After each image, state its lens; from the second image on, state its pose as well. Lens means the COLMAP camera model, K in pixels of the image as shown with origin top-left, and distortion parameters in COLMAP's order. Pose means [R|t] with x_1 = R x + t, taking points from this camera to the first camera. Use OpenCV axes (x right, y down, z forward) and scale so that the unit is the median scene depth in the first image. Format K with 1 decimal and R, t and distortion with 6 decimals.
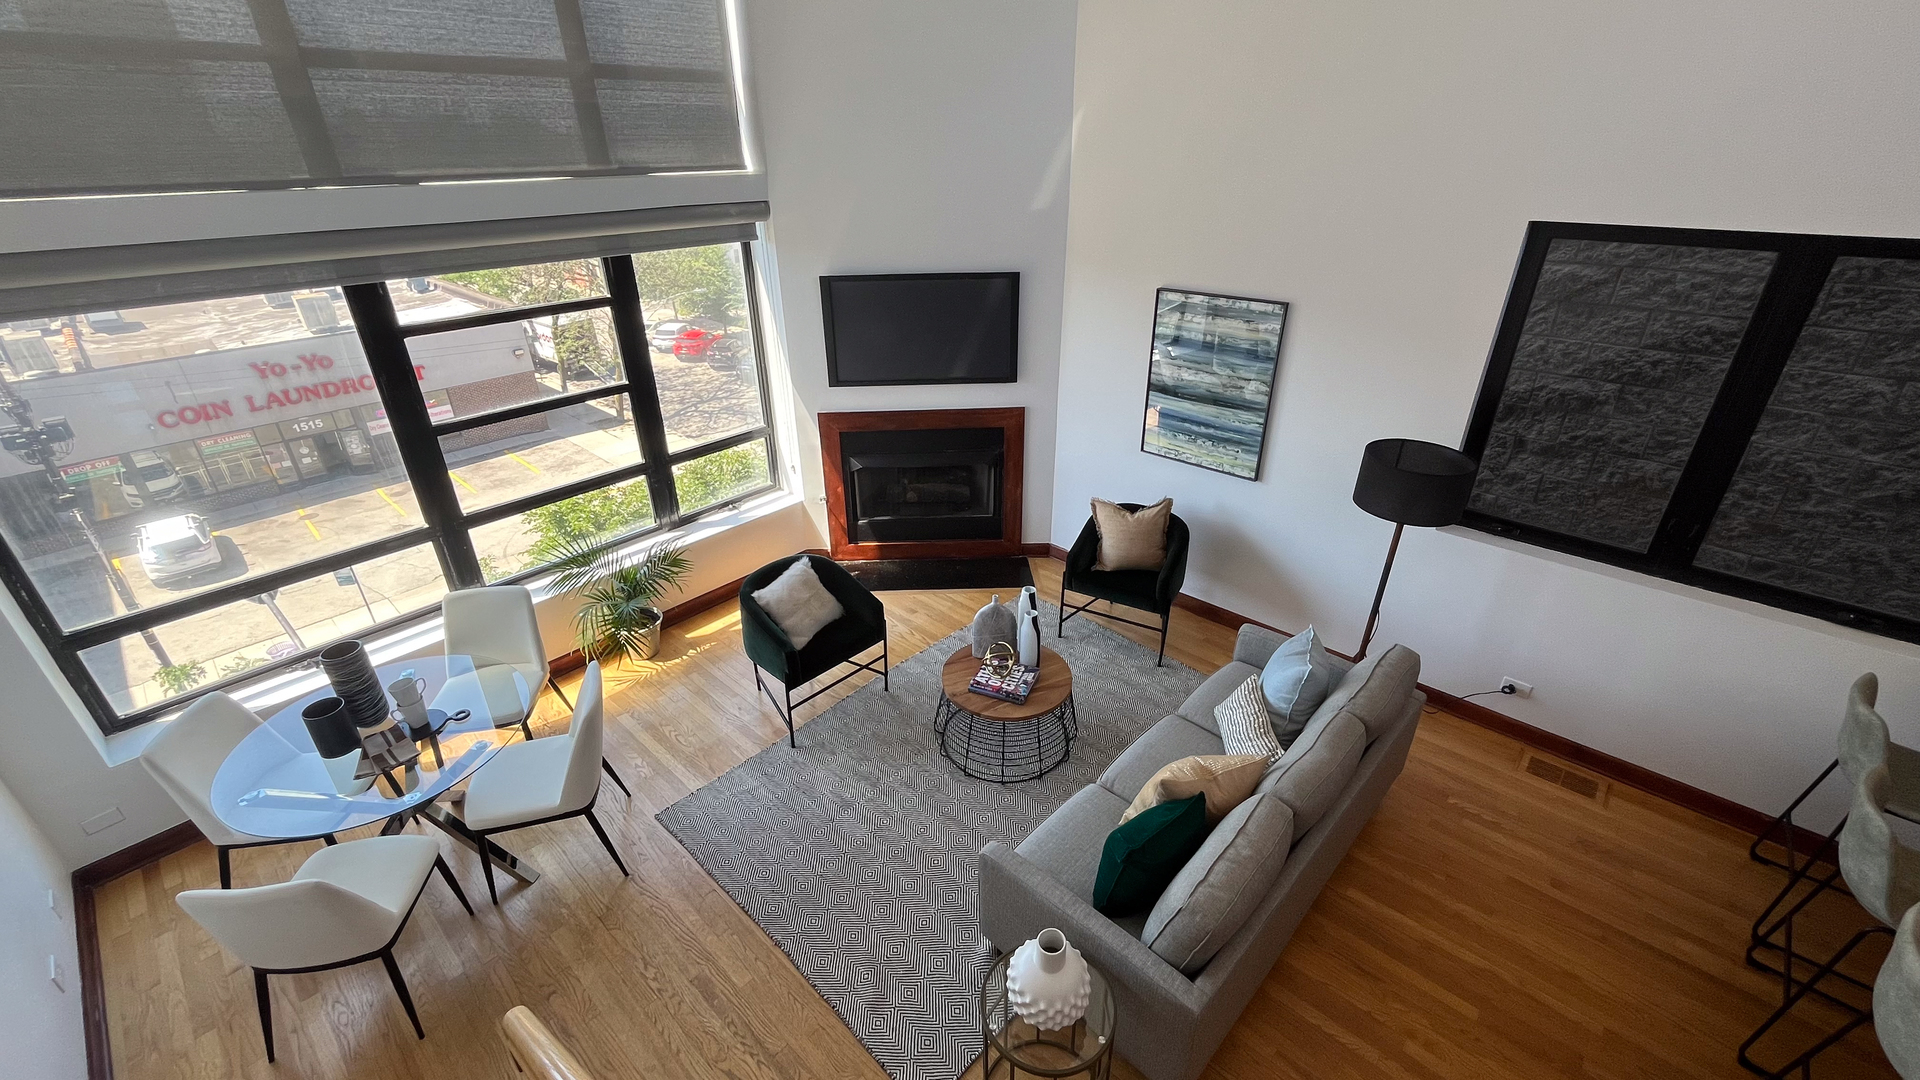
lens RADIAL K [[783.5, 0, 959.7], [0, 783.5, 543.9], [0, 0, 1]] dist [-0.001730, 0.000007]
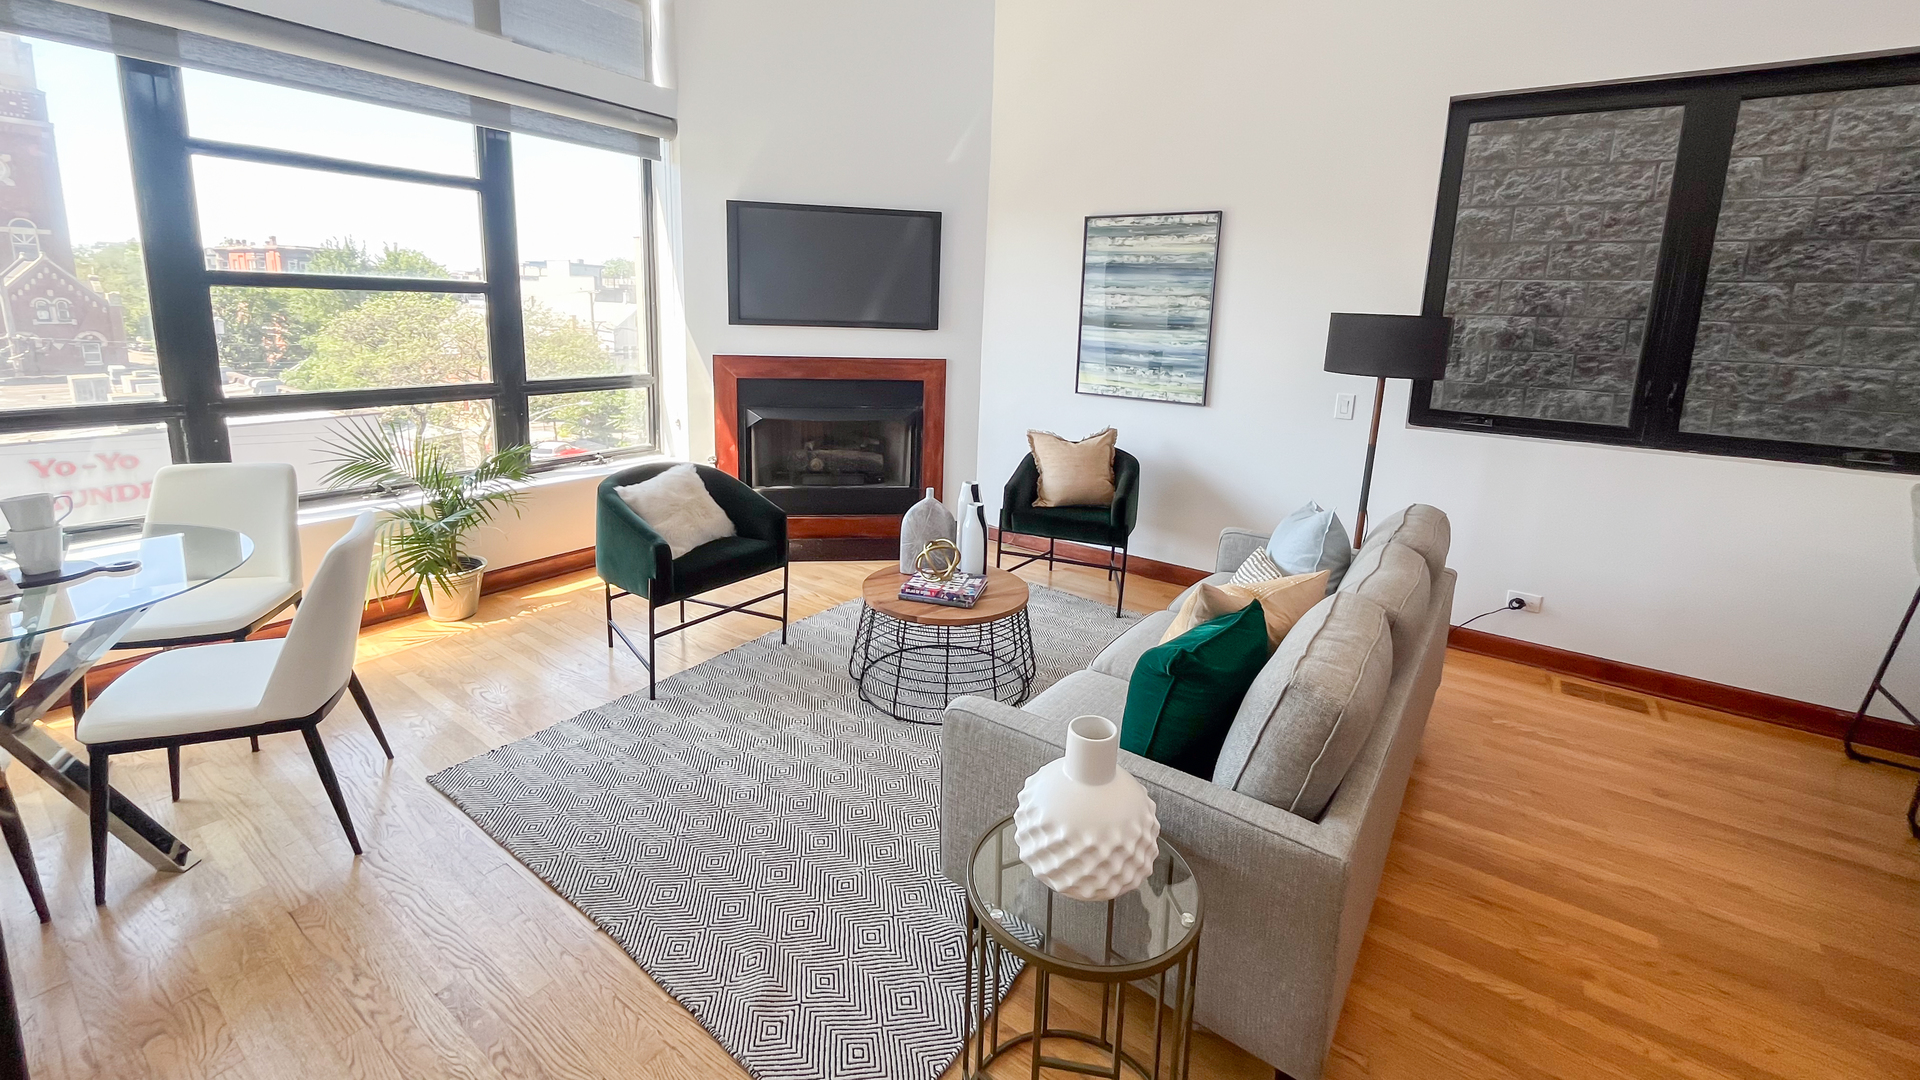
lens RADIAL K [[783.7, 0, 959.8], [0, 783.7, 445.7], [0, 0, 1]] dist [-0.003092, 0.000192]
pose [[0.989846, 0.018136, 0.140980, -0.036398], [0.024448, 0.955324, -0.294548, 0.244578], [-0.140024, 0.295004, 0.945181, 0.199450]]
